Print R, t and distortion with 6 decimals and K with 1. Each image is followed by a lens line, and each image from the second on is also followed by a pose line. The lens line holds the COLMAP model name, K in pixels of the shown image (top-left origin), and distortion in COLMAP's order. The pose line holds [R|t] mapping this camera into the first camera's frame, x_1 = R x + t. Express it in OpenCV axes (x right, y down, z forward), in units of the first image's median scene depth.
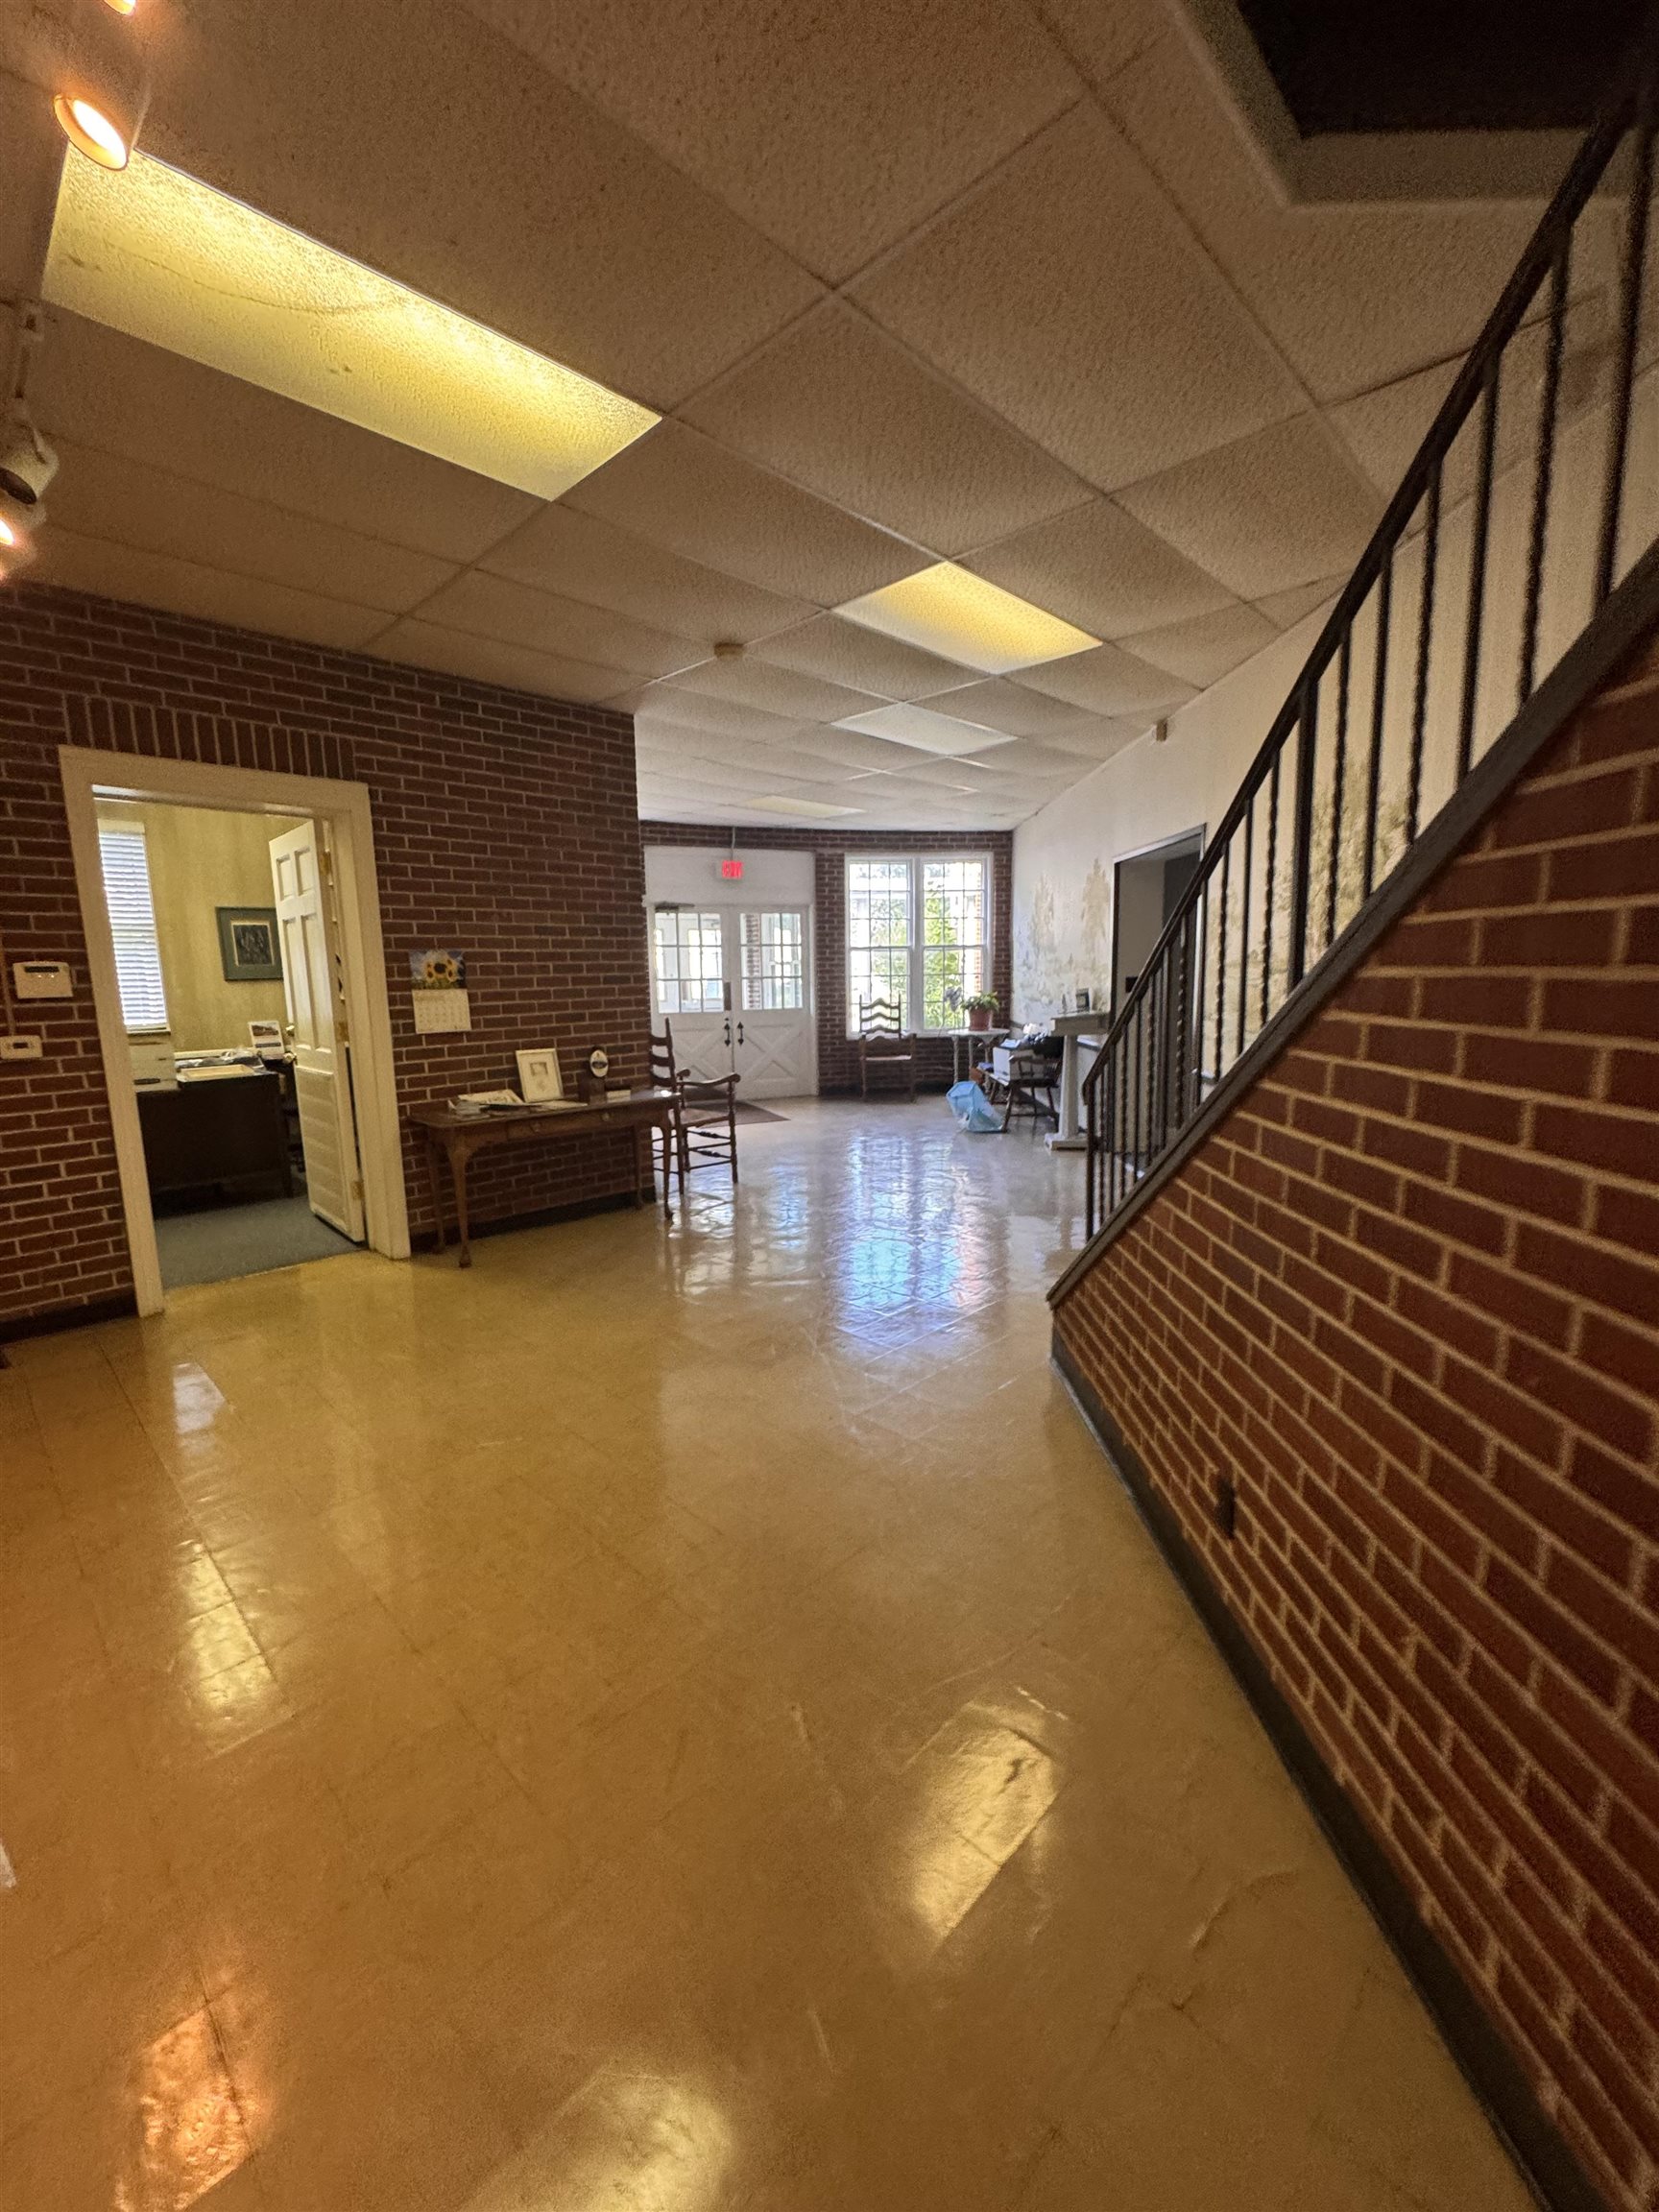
lens RADIAL K [[885.9, 0, 829.5], [0, 885.9, 1106.0], [0, 0, 1]] dist [-0.000550, 0.000173]
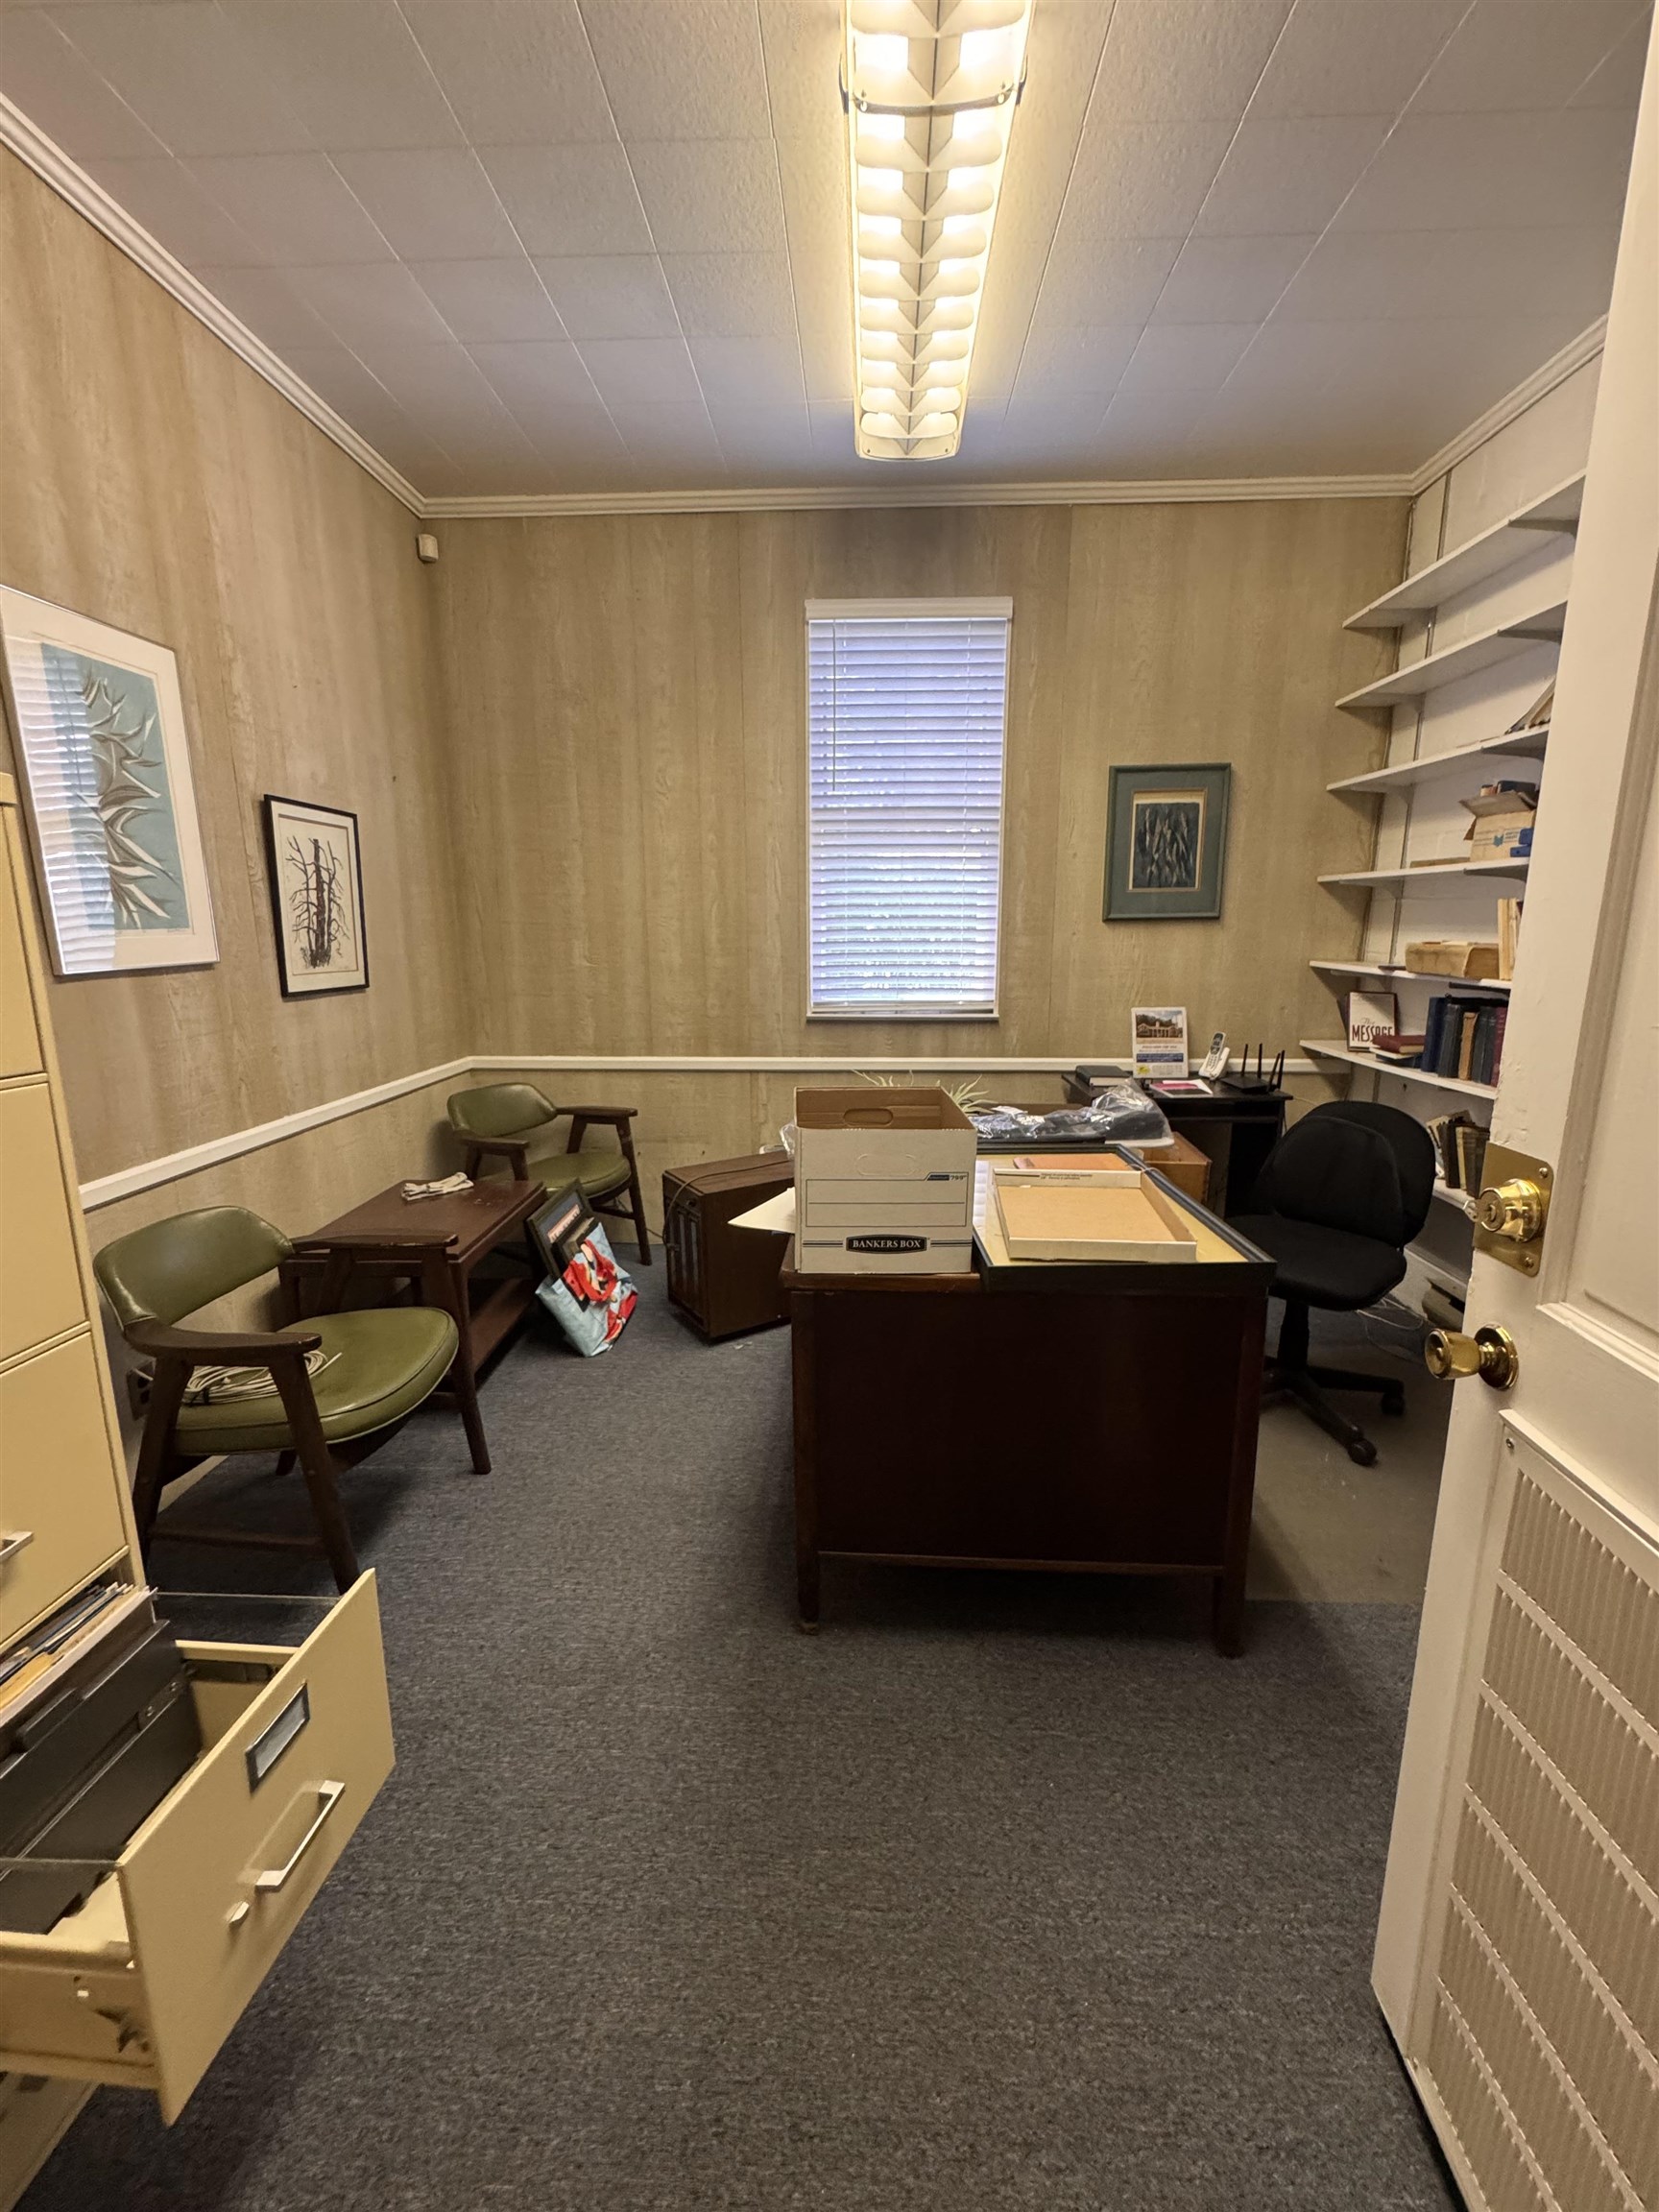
lens RADIAL K [[885.9, 0, 829.5], [0, 885.9, 1106.0], [0, 0, 1]] dist [-0.000550, 0.000173]
pose [[0.664332, 0.158370, -0.730467, -0.402966], [-0.117321, 0.987275, 0.107349, -0.074457], [0.738173, 0.014383, 0.674459, 0.550962]]
